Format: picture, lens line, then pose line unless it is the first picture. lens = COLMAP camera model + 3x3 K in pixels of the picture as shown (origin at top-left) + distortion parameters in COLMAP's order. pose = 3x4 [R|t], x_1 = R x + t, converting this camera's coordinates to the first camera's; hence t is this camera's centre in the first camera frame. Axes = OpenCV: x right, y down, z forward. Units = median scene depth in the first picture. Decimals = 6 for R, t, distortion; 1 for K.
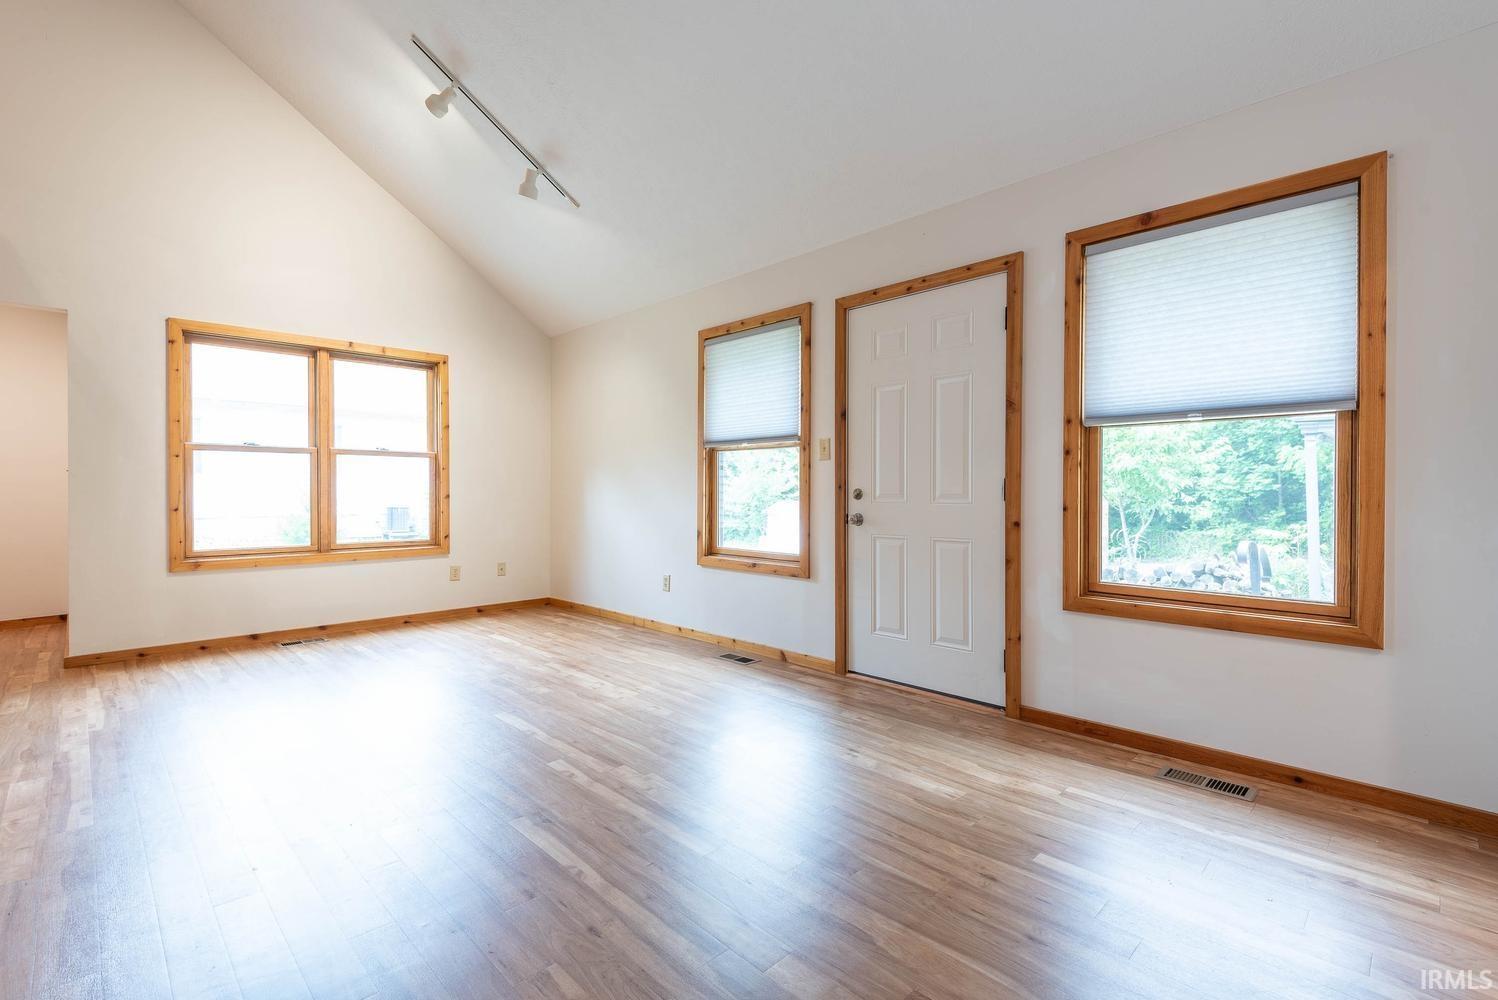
lens RADIAL K [[666.8, 0, 766.9], [0, 666.8, 497.7], [0, 0, 1]] dist [-0.000512, -0.000663]
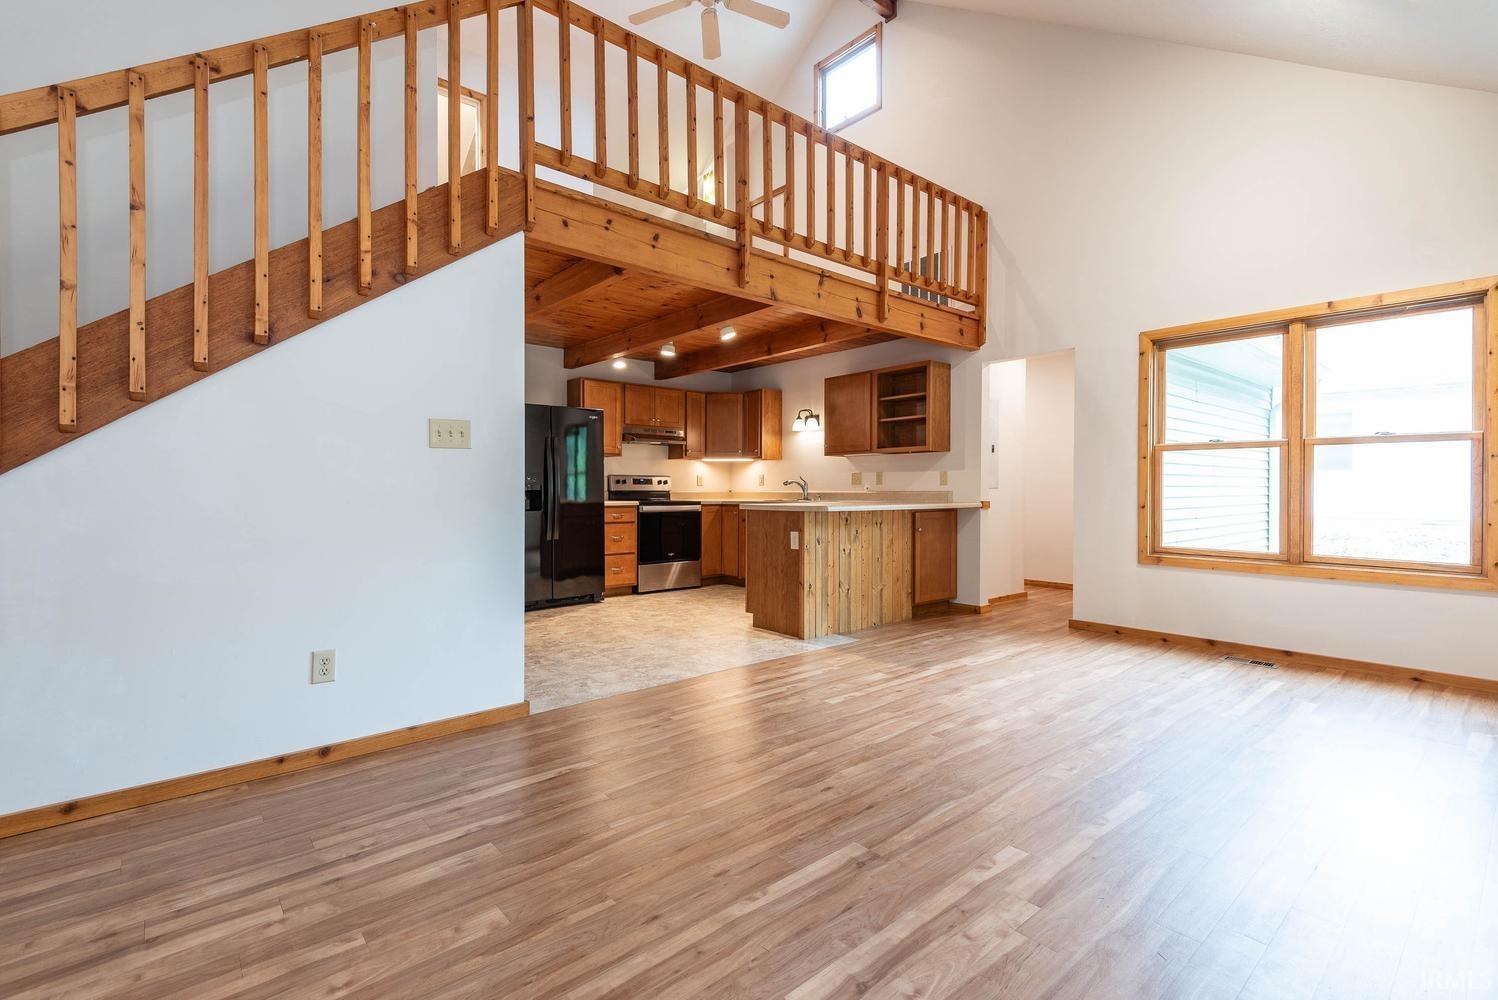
lens RADIAL K [[677.9, 0, 749.0], [0, 677.9, 500.0], [0, 0, 1]] dist [0.010983, -0.000409]
pose [[-0.080533, 0.018392, -0.996582, 0.268900], [-0.012360, 0.999734, 0.019449, -0.007146], [0.996675, 0.013884, -0.080284, 0.431272]]
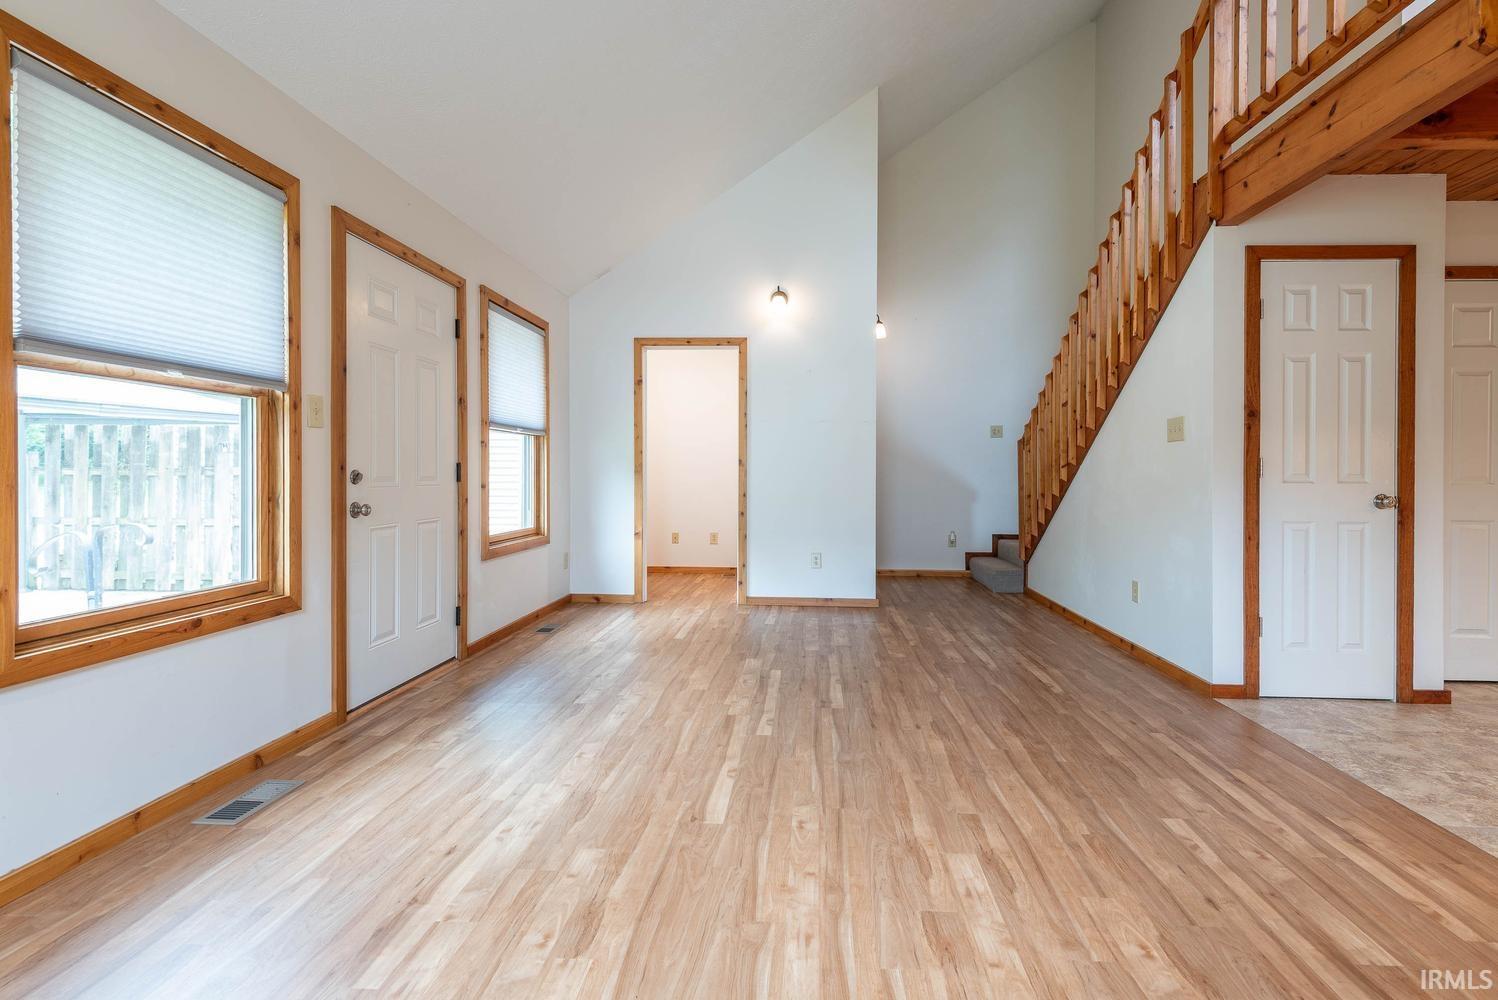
lens RADIAL K [[705.1, 0, 758.0], [0, 705.1, 479.0], [0, 0, 1]] dist [-0.001810, -0.000971]
pose [[-0.644812, -0.009683, 0.764280, -0.659613], [0.005049, 0.999844, 0.016927, -0.011983], [-0.764325, 0.014774, -0.644662, 0.980537]]
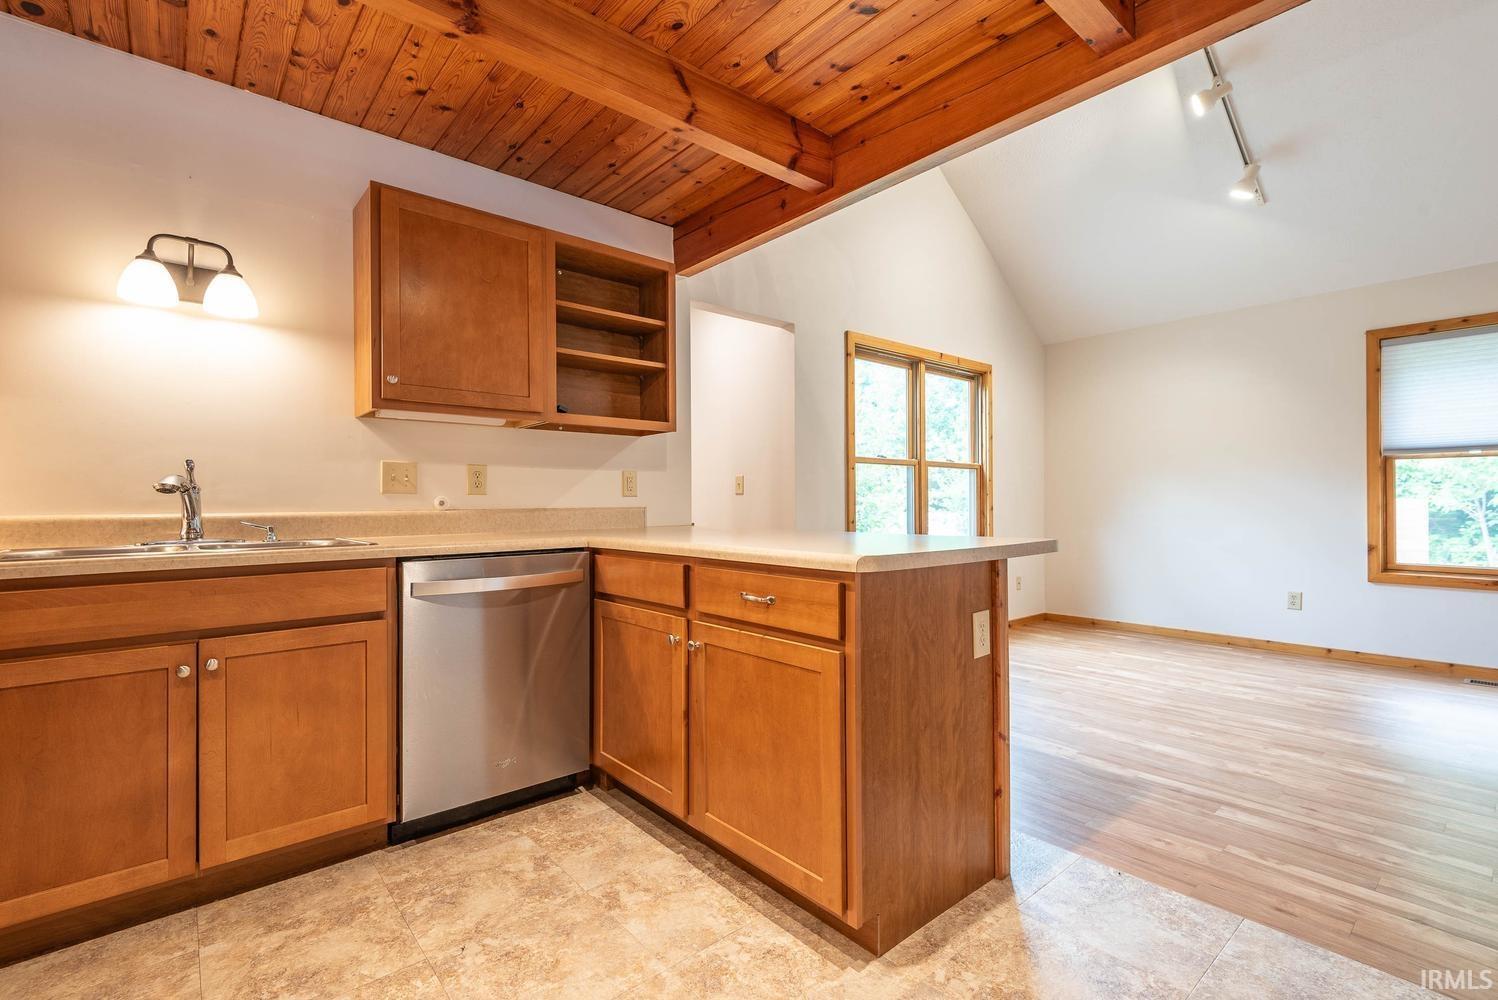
lens RADIAL K [[666.8, 0, 766.9], [0, 666.8, 497.7], [0, 0, 1]] dist [-0.000512, -0.000663]
pose [[0.995523, -0.004443, -0.094411, -0.888678], [0.002469, 0.999776, -0.021020, 0.001424], [0.094483, 0.020693, 0.995311, -0.001652]]
